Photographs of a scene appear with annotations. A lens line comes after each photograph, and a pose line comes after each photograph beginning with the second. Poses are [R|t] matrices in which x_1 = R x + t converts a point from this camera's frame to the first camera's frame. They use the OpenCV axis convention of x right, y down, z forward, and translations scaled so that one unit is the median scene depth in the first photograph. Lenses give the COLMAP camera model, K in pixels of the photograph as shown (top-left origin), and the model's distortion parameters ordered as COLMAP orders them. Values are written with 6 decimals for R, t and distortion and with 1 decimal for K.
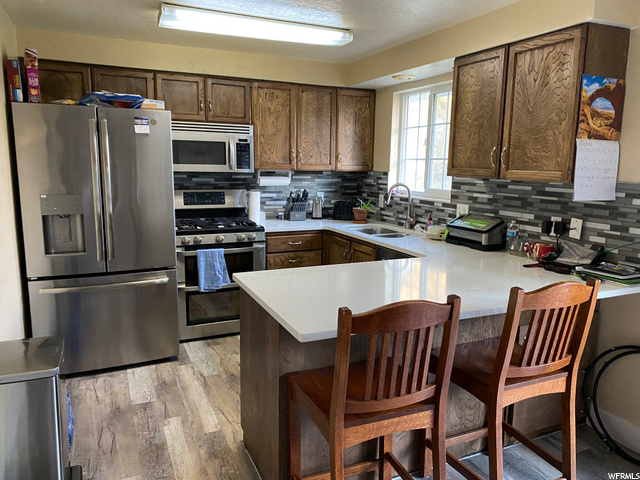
lens RADIAL K [[485.4, 0, 320.0], [0, 485.4, 240.0], [0, 0, 1]] dist [0.061541, -0.011529]
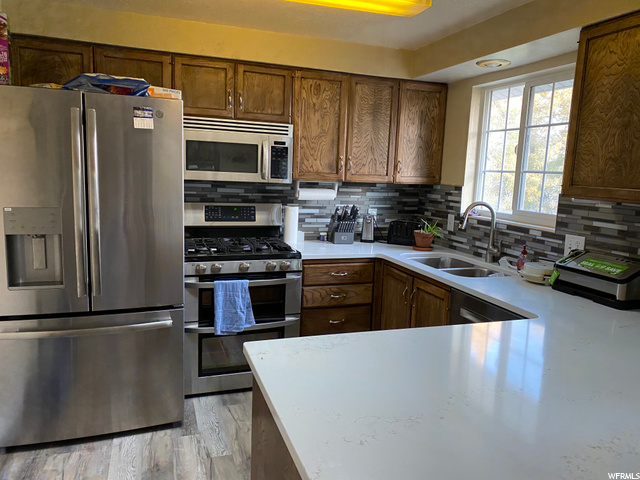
lens RADIAL K [[485.4, 0, 320.0], [0, 485.4, 240.0], [0, 0, 1]] dist [0.061541, -0.011529]
pose [[0.995480, 0.037107, -0.087427, -0.017023], [-0.038577, 0.999140, -0.015186, -0.036945], [0.086788, 0.018490, 0.996055, 0.219896]]
